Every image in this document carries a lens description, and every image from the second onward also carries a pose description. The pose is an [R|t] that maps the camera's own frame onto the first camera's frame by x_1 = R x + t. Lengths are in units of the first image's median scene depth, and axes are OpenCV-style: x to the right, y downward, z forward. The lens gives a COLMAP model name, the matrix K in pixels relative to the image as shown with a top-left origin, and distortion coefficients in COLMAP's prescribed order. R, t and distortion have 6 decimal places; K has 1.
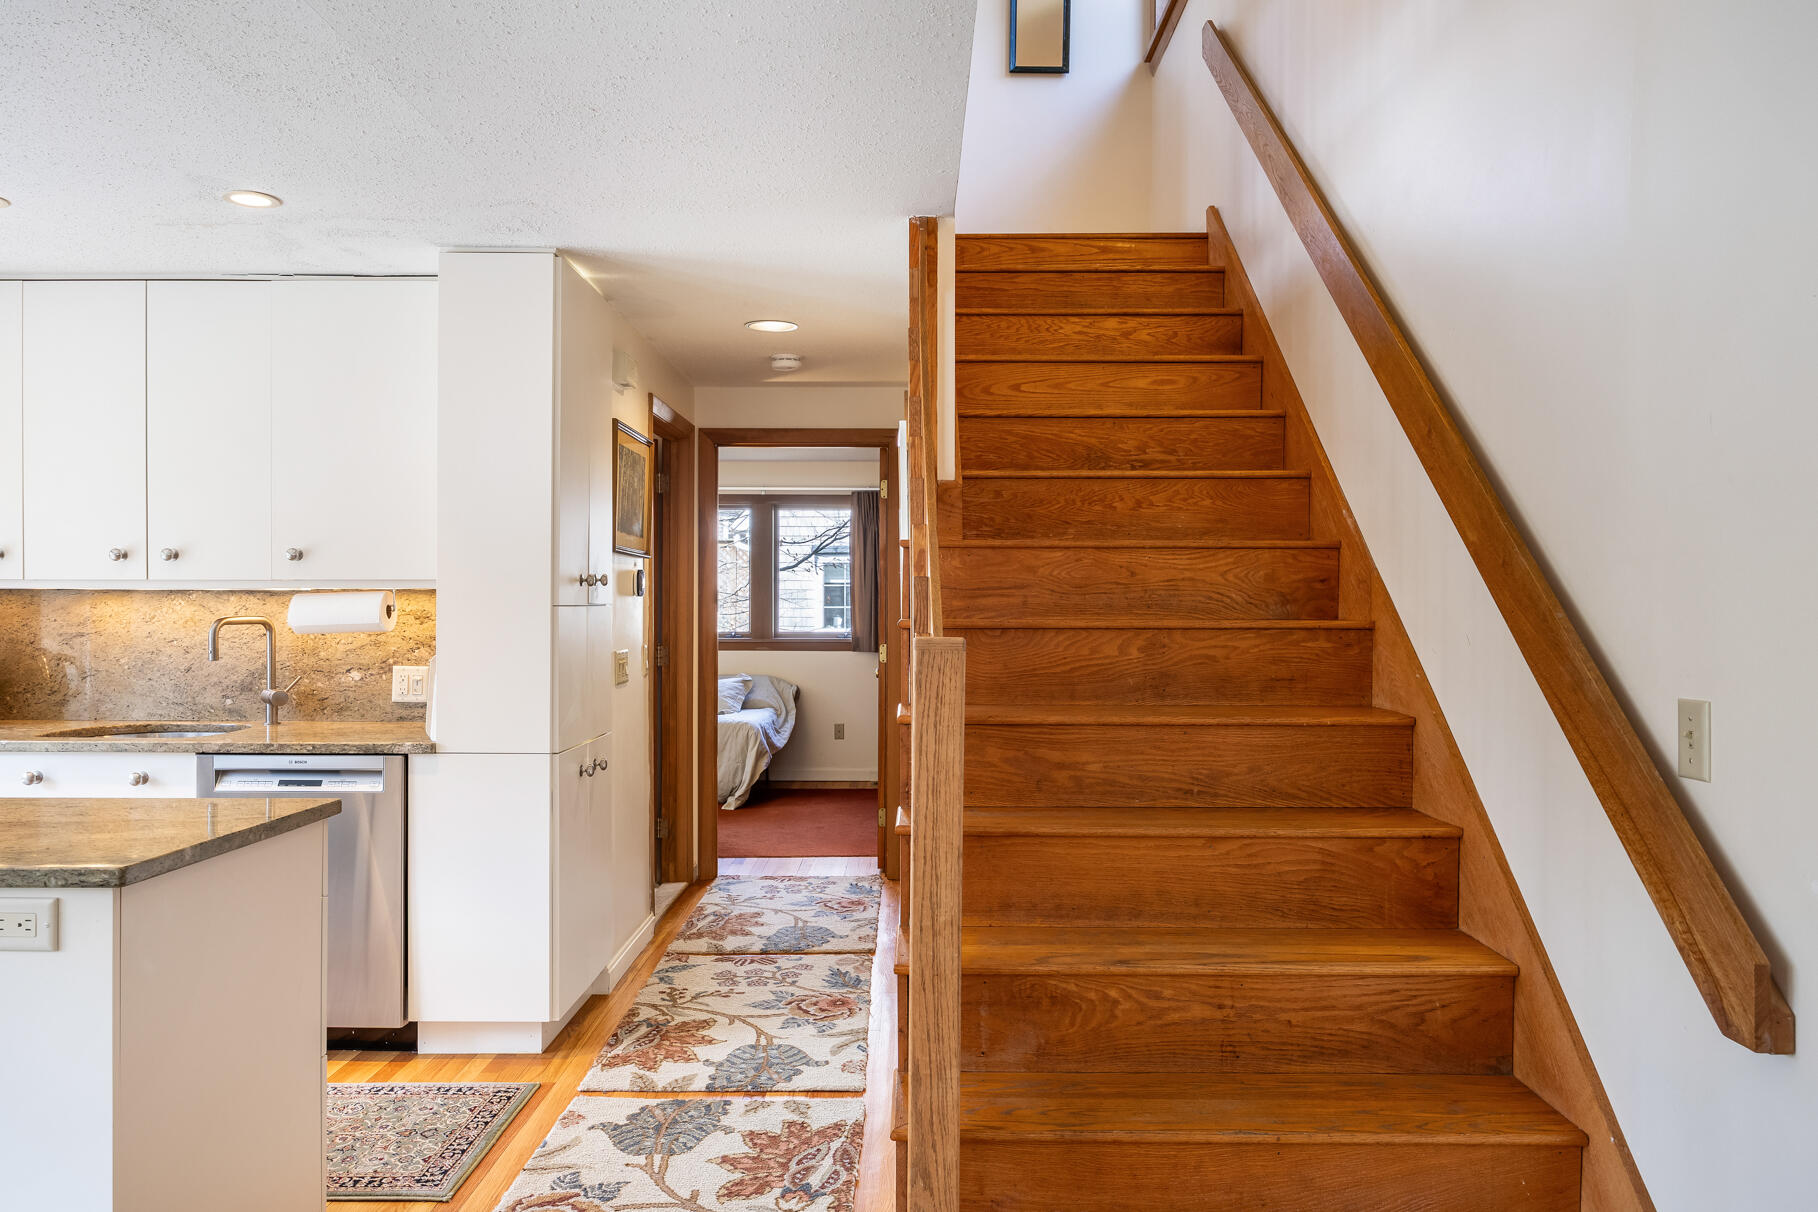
lens RADIAL K [[1251.0, 0, 910.4], [0, 1251.0, 608.6], [0, 0, 1]] dist [0.030036, -0.008746]
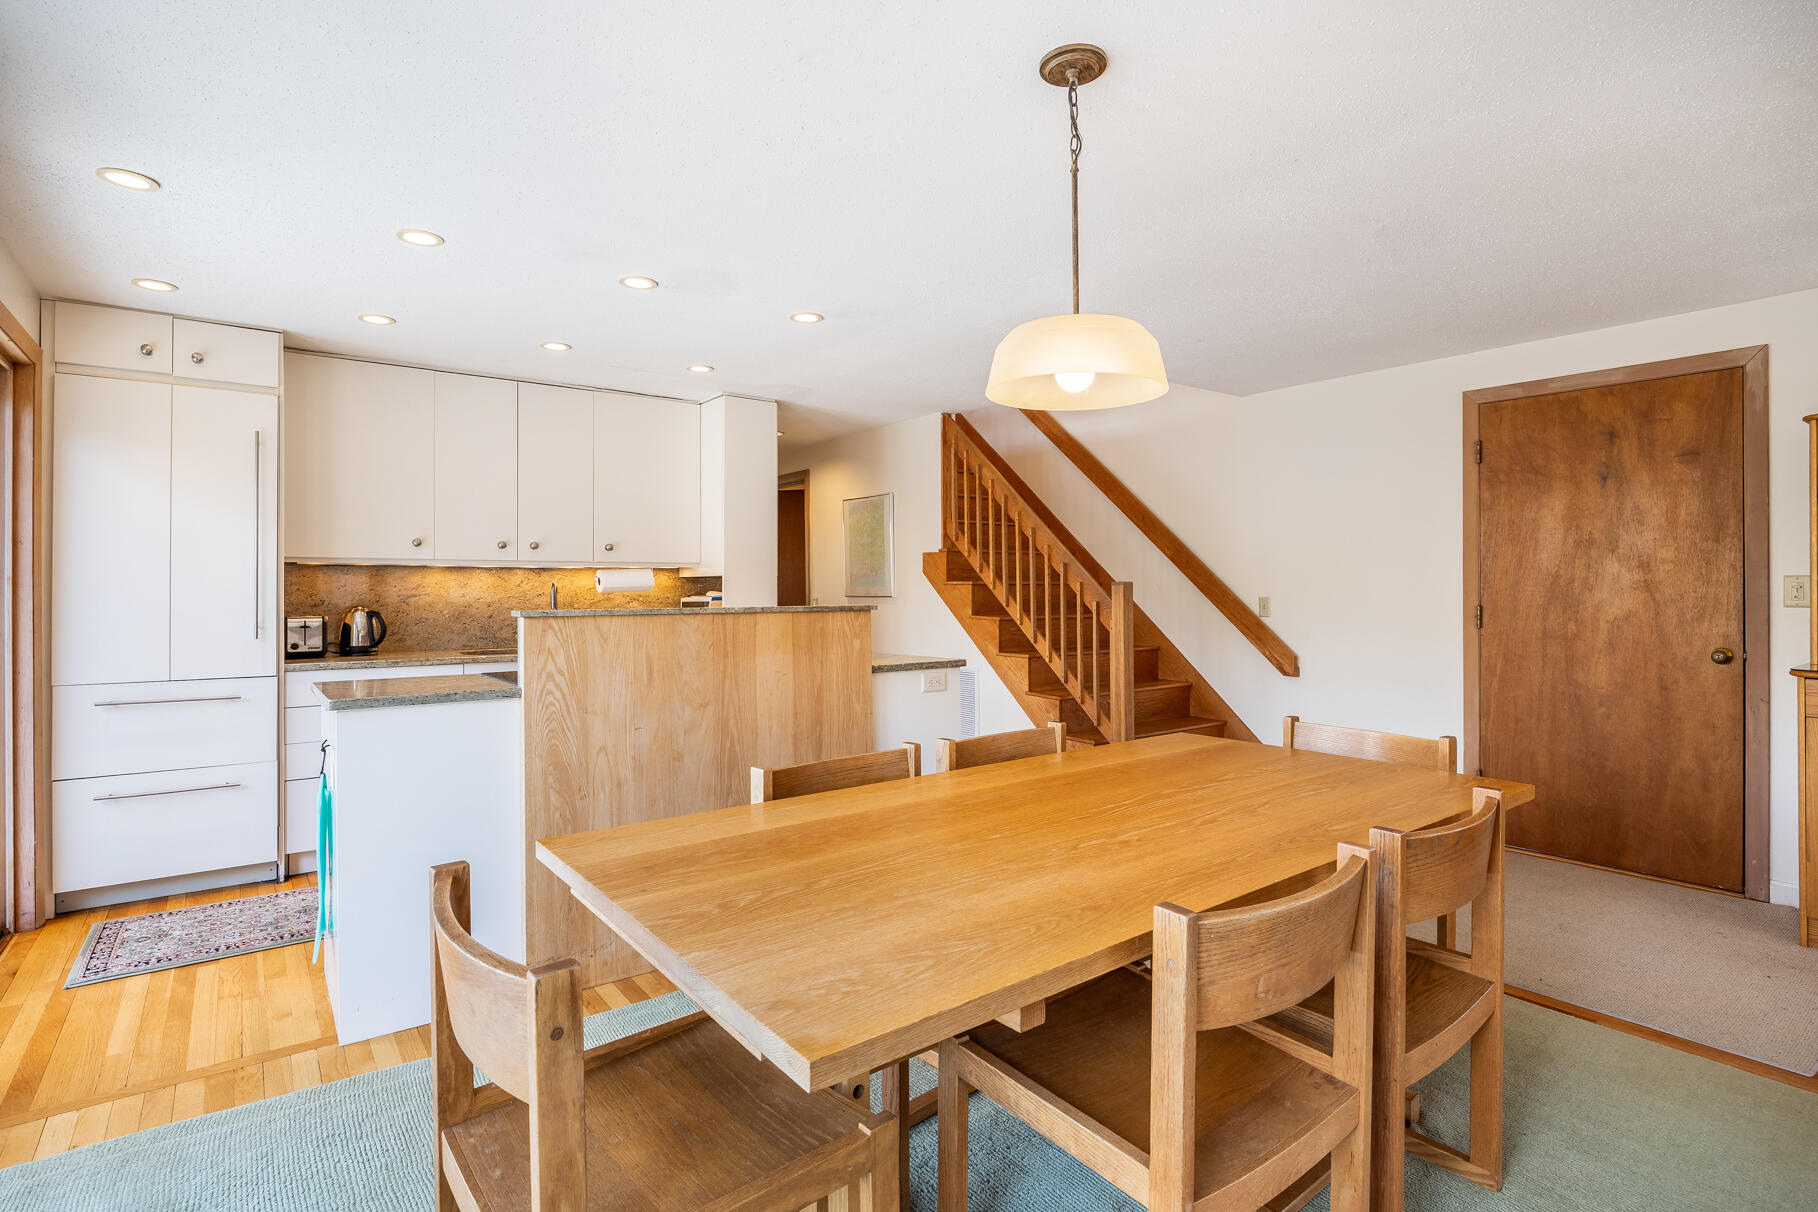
lens RADIAL K [[895.2, 0, 927.1], [0, 895.2, 591.2], [0, 0, 1]] dist [-0.009565, -0.002728]
pose [[0.788217, -0.006596, 0.615362, -0.982023], [0.008205, 0.999966, 0.000210, 0.023811], [-0.615343, 0.004884, 0.788244, -0.279081]]
